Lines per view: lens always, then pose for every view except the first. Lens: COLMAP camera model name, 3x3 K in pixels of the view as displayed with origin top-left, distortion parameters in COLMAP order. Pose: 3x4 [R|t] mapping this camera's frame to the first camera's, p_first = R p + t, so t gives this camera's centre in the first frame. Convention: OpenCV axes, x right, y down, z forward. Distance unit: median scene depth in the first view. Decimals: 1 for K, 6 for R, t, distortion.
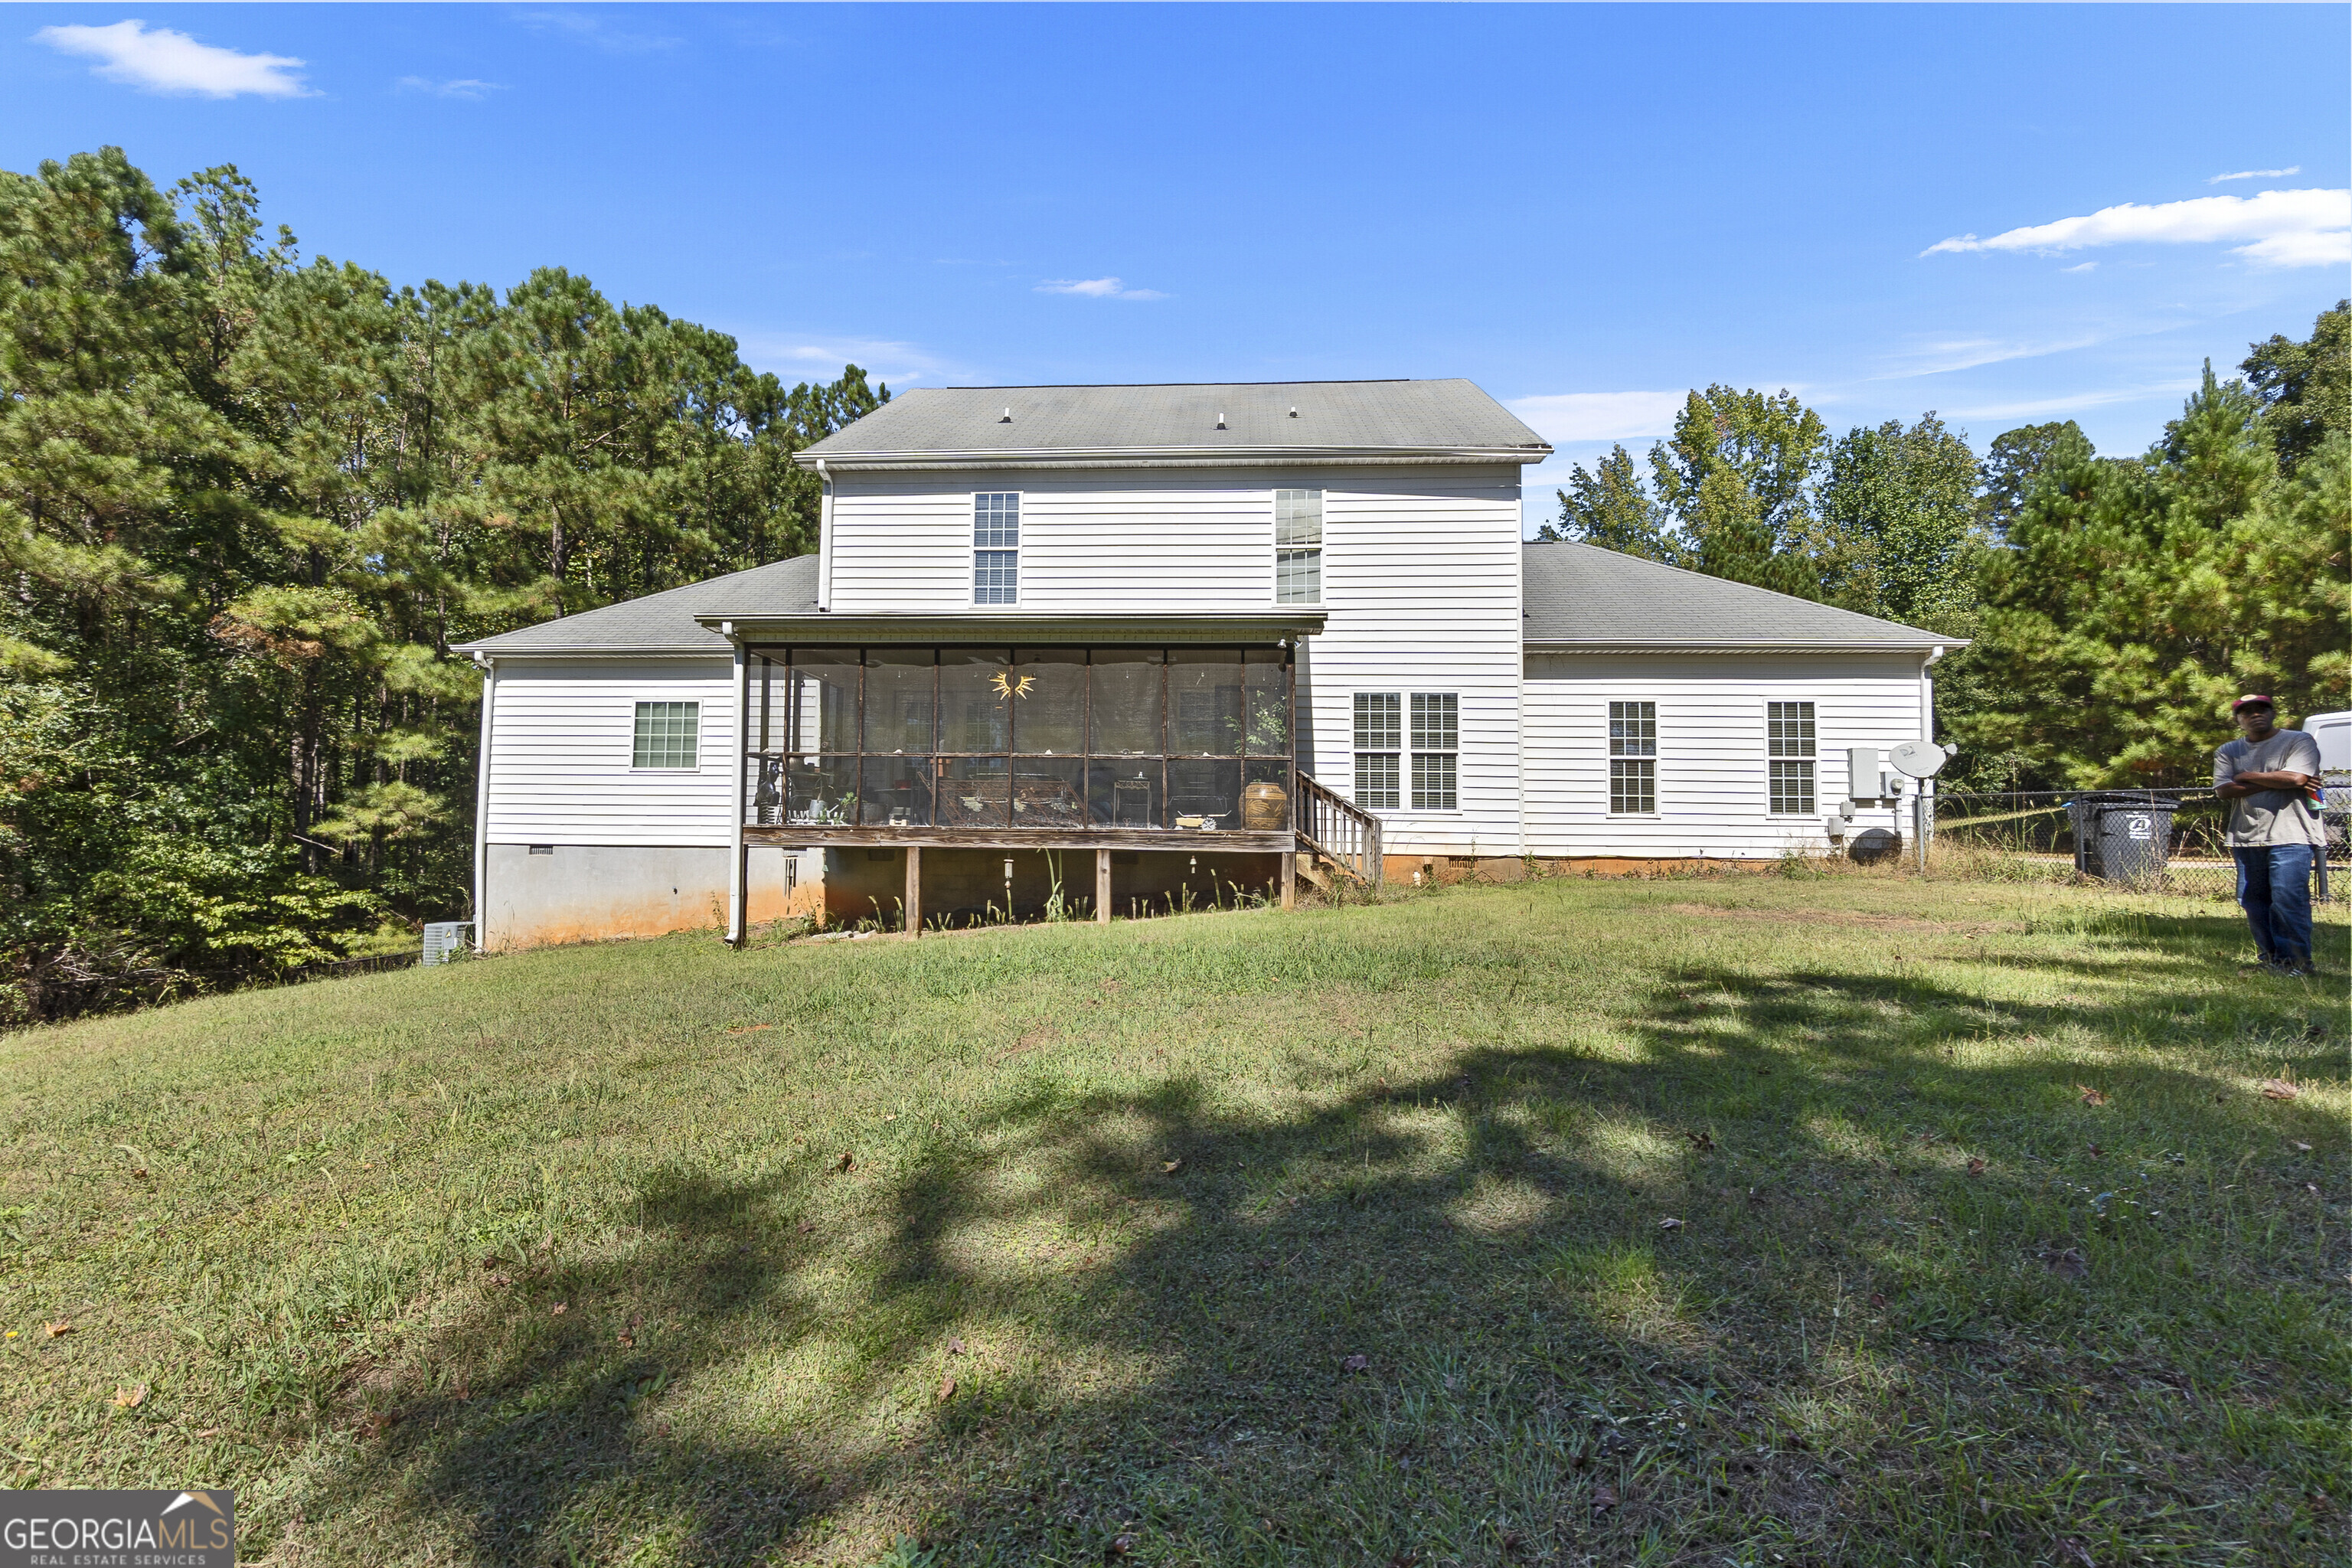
lens RADIAL K [[1000.1, 0, 1167.9], [0, 1000.1, 791.0], [0, 0, 1]] dist [0.002476, 0.003203]
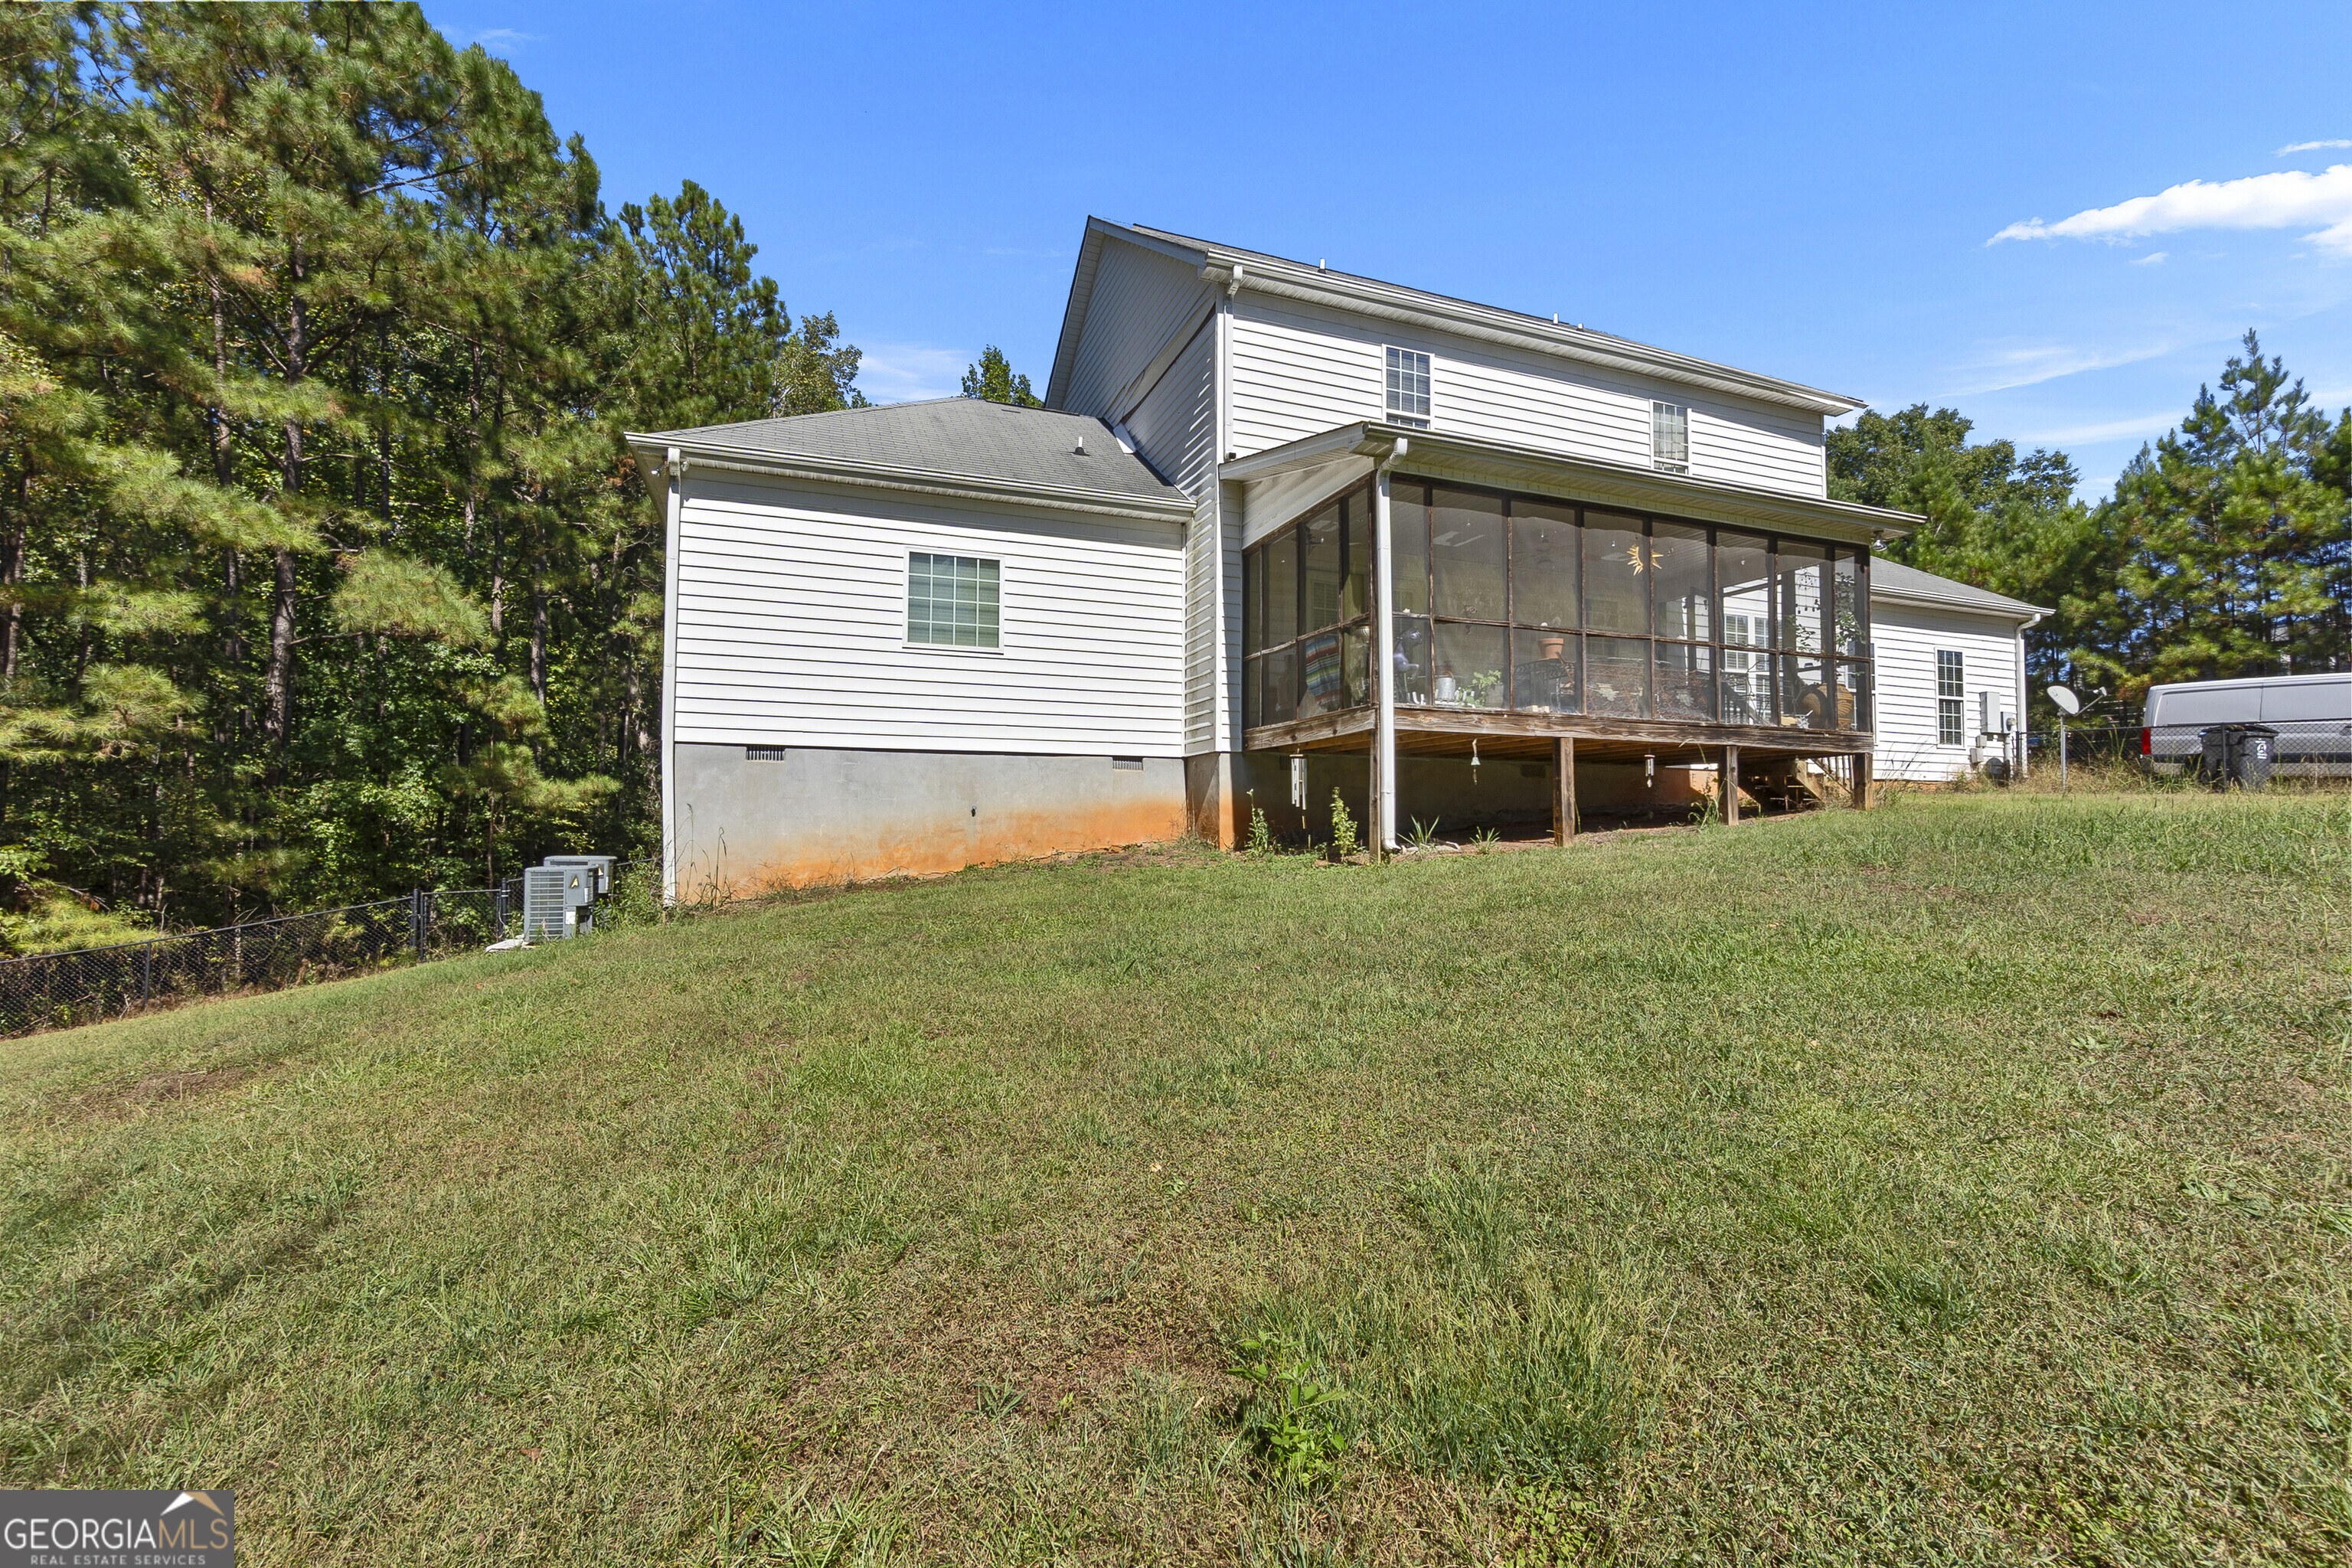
lens RADIAL K [[1000.1, 0, 1178.1], [0, 1000.1, 789.1], [0, 0, 1]] dist [0.002476, 0.003203]
pose [[0.909263, 0.009212, 0.416121, -0.718732], [-0.019071, 0.999627, 0.019543, 0.070550], [-0.415786, -0.025706, 0.909099, 0.285360]]
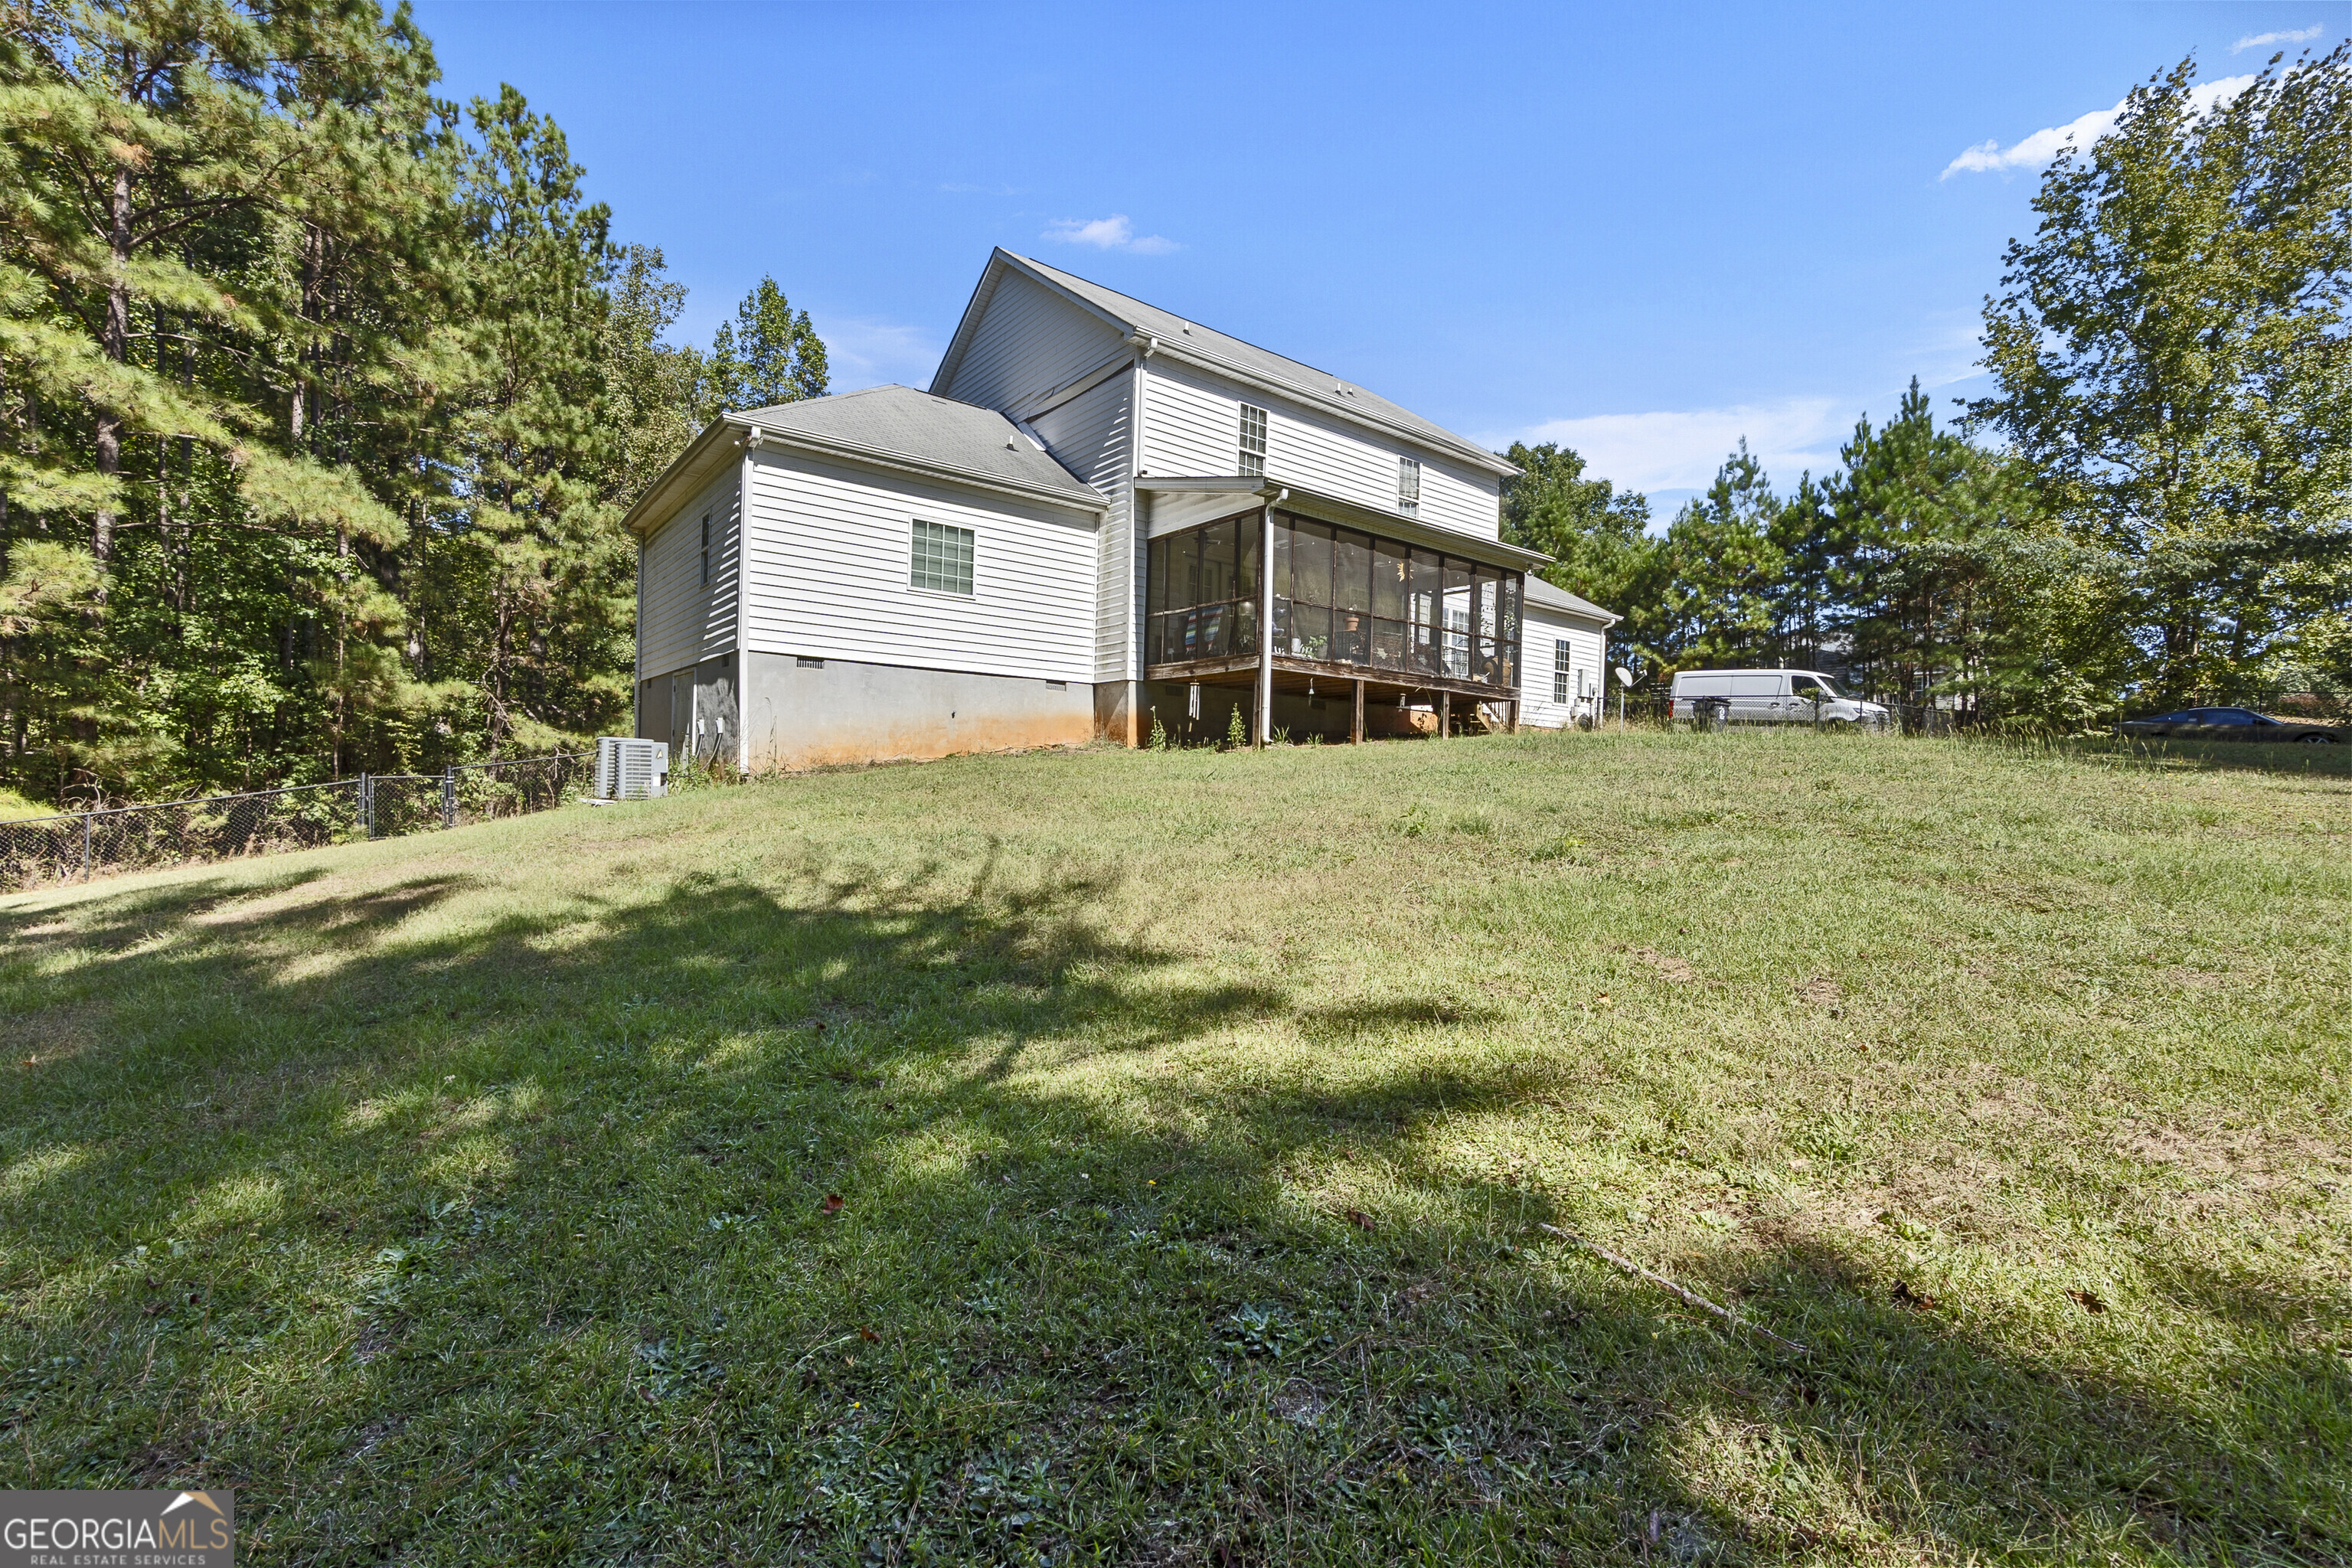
lens RADIAL K [[1000.1, 0, 1171.6], [0, 1000.1, 783.9], [0, 0, 1]] dist [0.002476, 0.003203]
pose [[0.752738, 0.008215, 0.658269, -1.075907], [-0.057603, 0.996909, 0.053427, 0.110857], [-0.655795, -0.078135, 0.750884, 0.095650]]
